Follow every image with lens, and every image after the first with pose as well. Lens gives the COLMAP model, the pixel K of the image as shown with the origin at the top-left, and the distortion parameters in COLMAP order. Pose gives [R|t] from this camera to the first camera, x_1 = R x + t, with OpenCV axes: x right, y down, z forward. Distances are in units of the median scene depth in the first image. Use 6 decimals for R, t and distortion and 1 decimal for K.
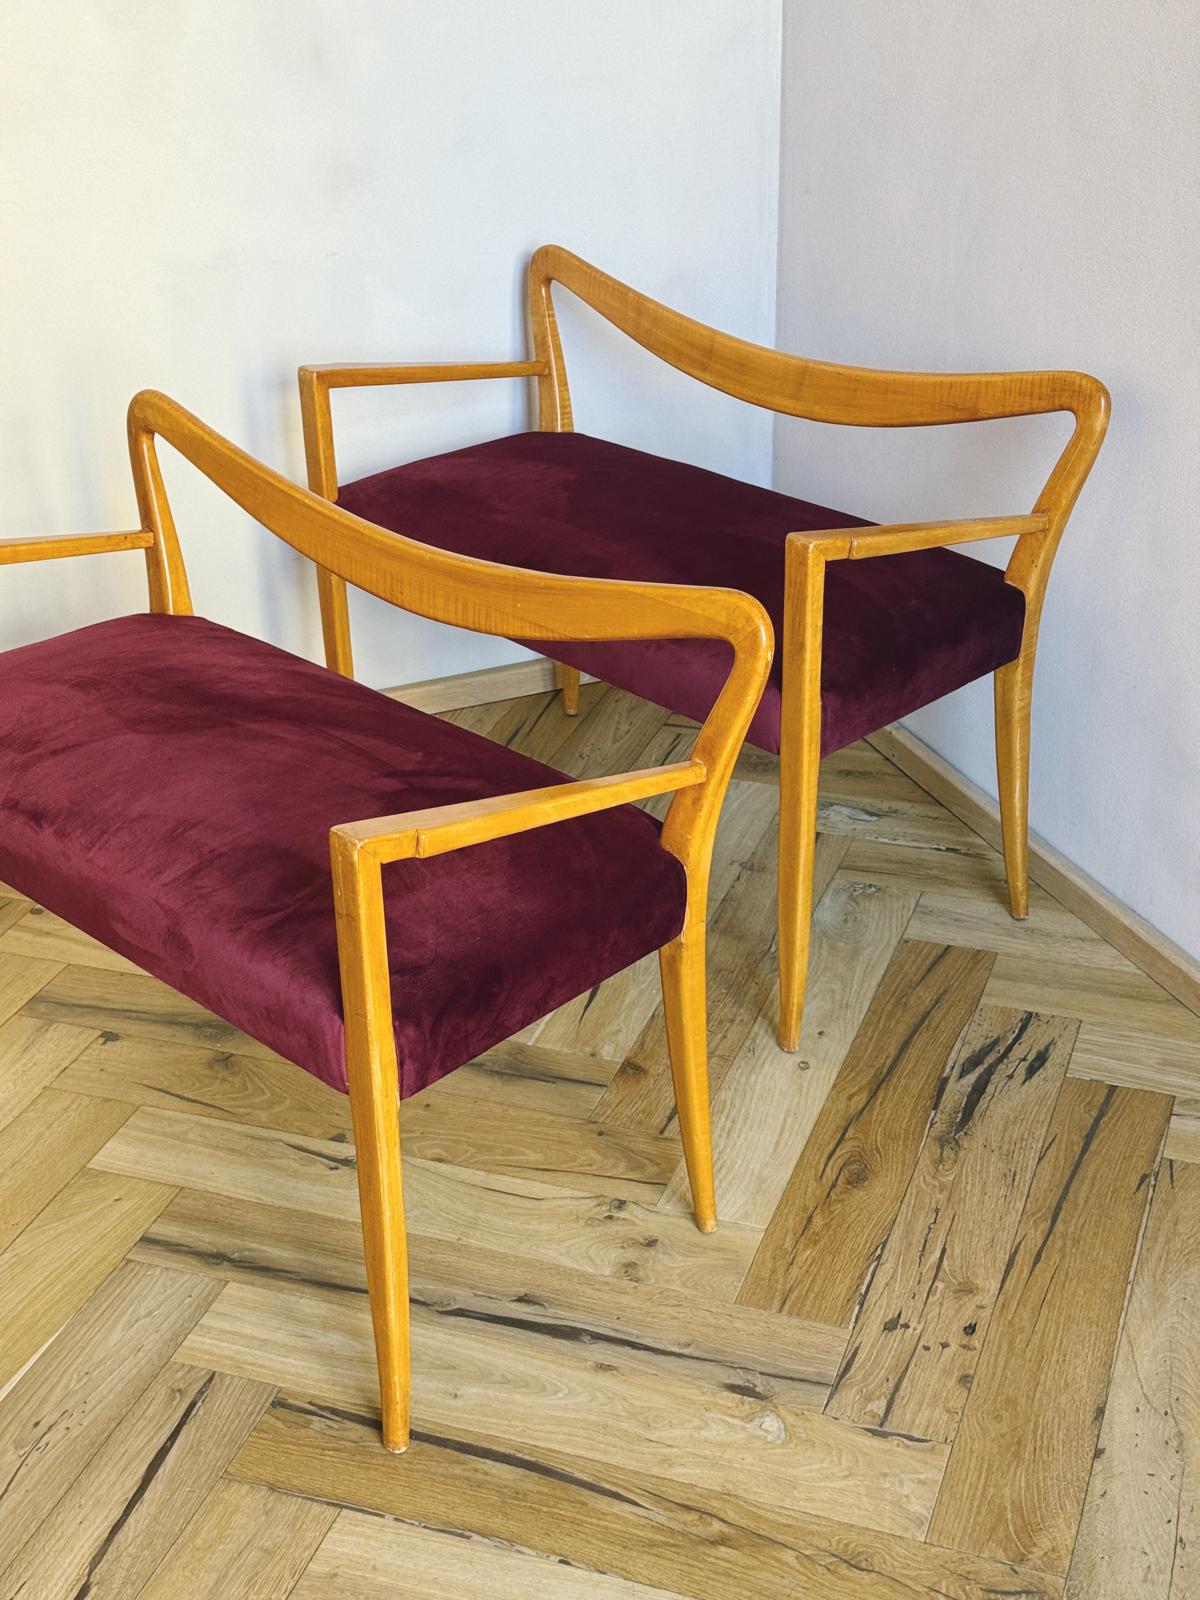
lens RADIAL K [[2192.4, 0, 594.1], [0, 2192.4, 807.9], [0, 0, 1]] dist [0.105515, 0.000000]
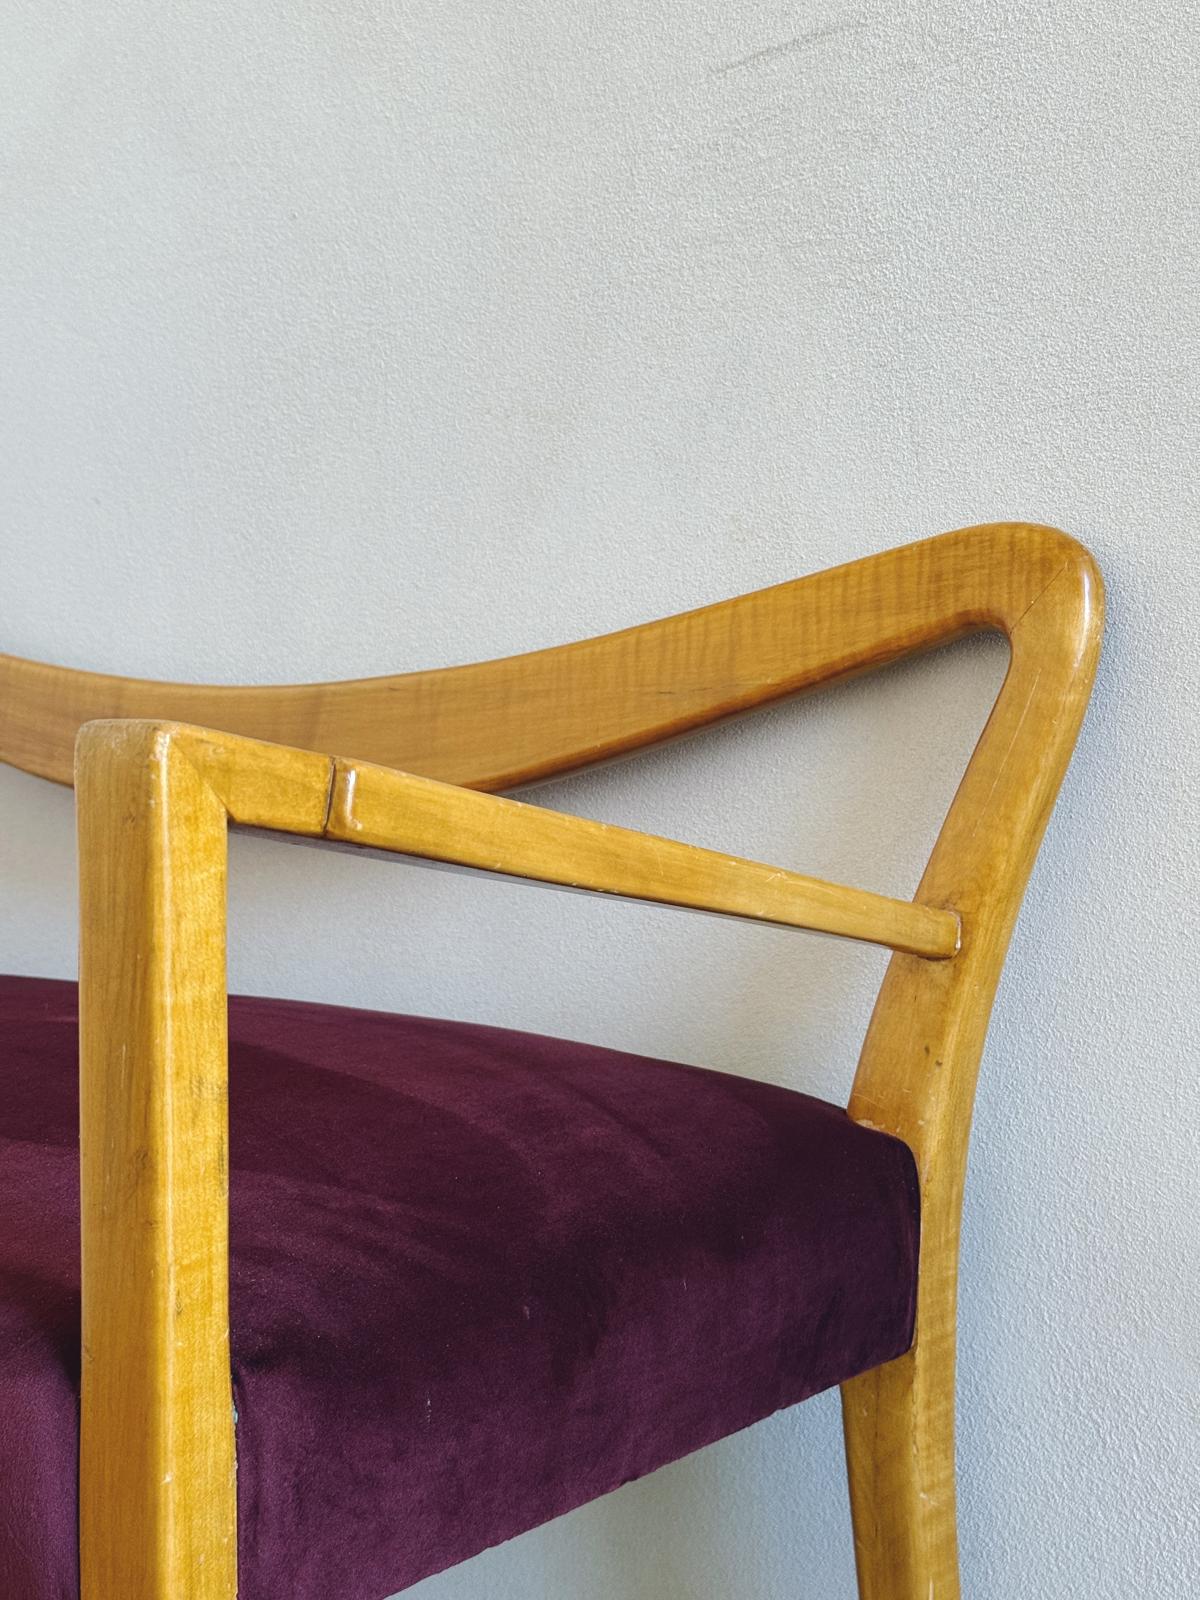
lens RADIAL K [[2254.7, 0, 596.2], [0, 2254.7, 813.6], [0, 0, 1]] dist [0.145918, 0.000000]
pose [[0.991858, 0.006827, 0.127167, 0.108117], [0.047452, 0.906841, -0.418793, 0.001489], [-0.118179, 0.421417, 0.899134, 0.712665]]
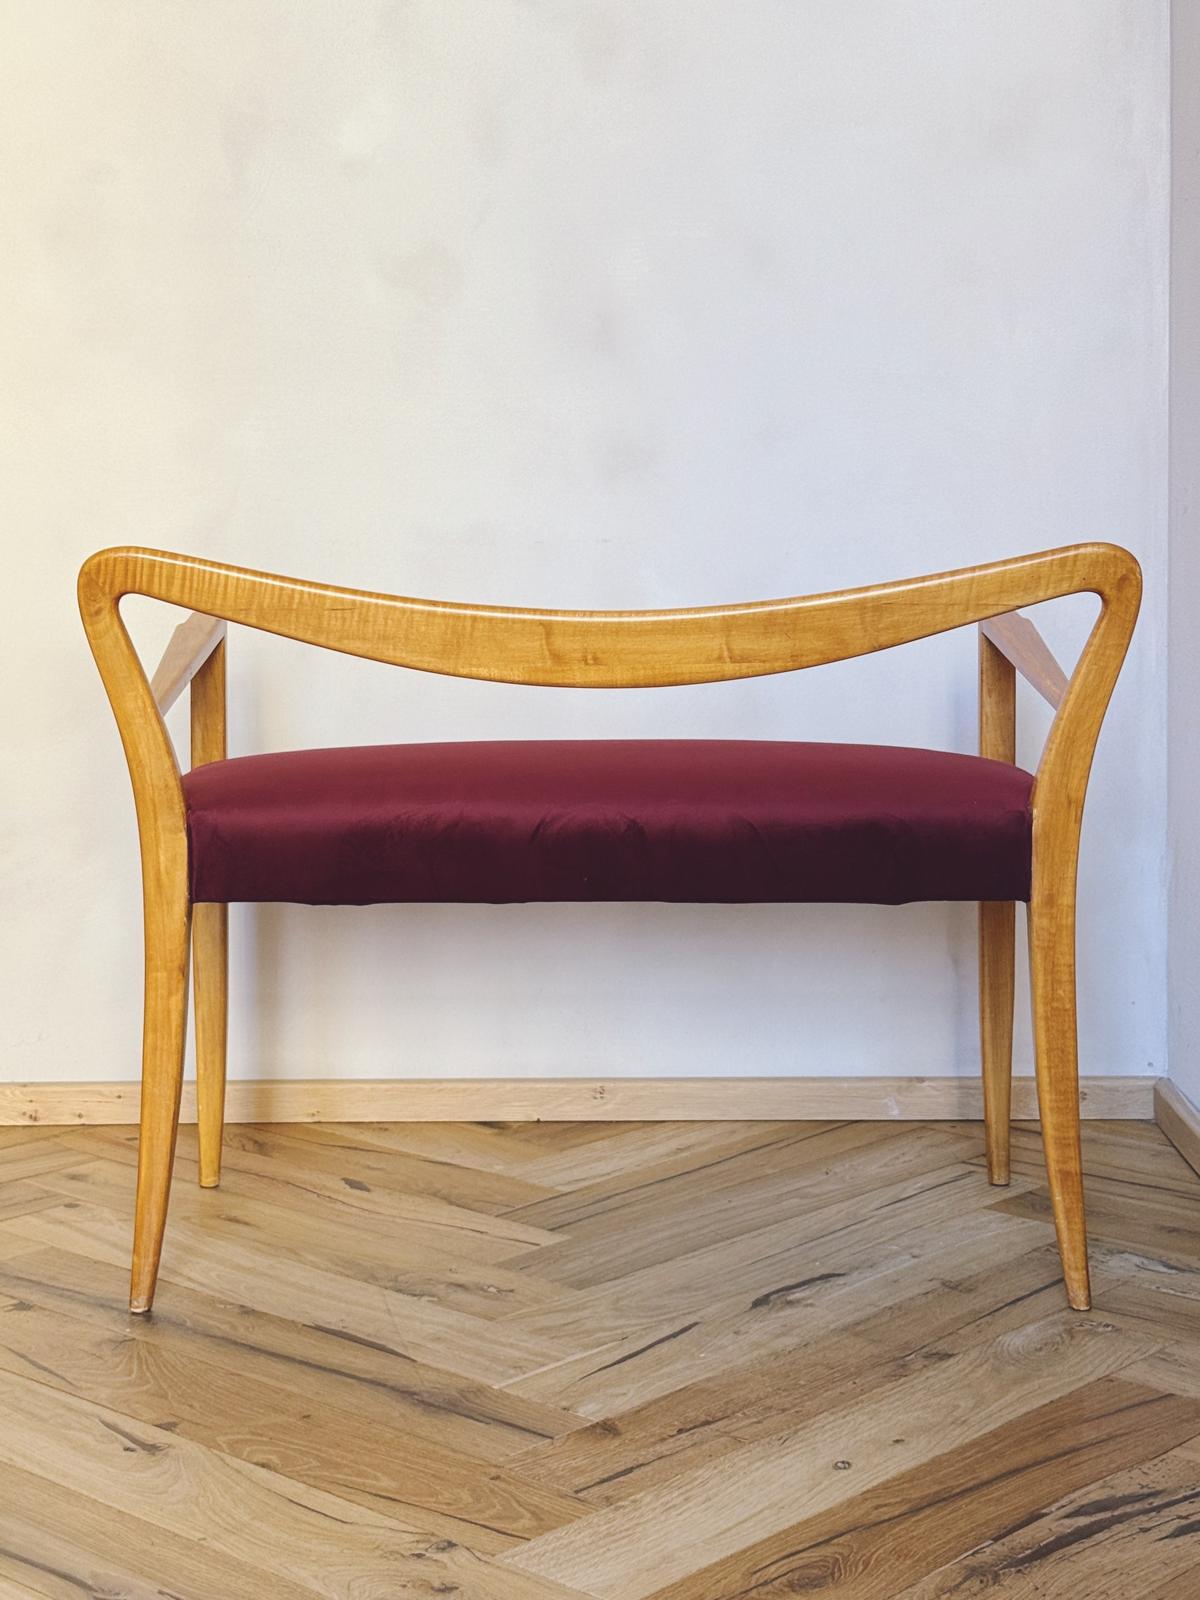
lens RADIAL K [[2414.9, 0, 574.4], [0, 2414.9, 603.6], [0, 0, 1]] dist [0.100701, 0.000000]
pose [[0.922535, 0.030299, -0.384721, 0.312423], [-0.194702, 0.897277, -0.396215, 0.202233], [0.333196, 0.440428, 0.833669, 0.254731]]
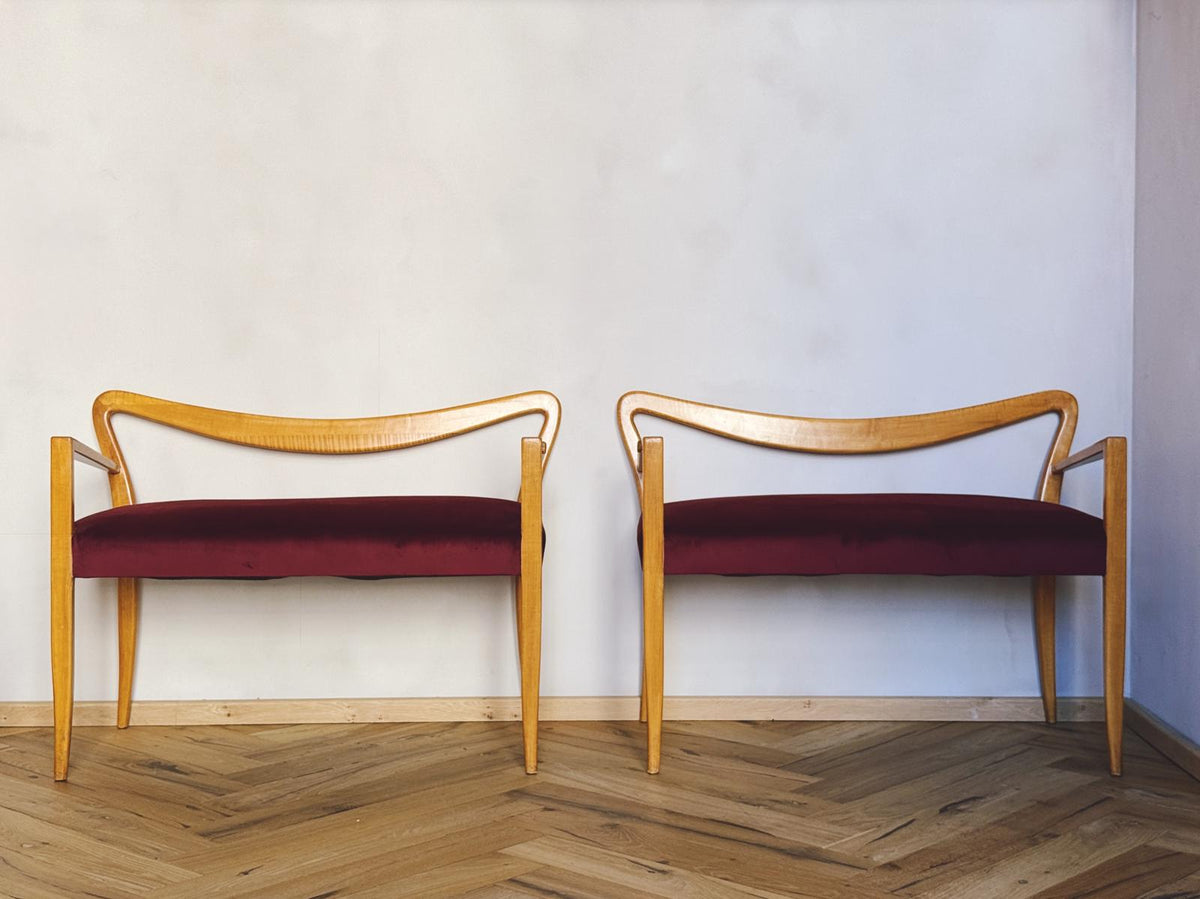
lens RADIAL K [[1644.3, 0, 610.8], [0, 1644.3, 421.0], [0, 0, 1]] dist [0.105515, 0.000000]
pose [[0.926763, 0.038162, -0.373704, 0.238360], [-0.193749, 0.900853, -0.388492, 0.316158], [0.321826, 0.432444, 0.842271, -0.022443]]
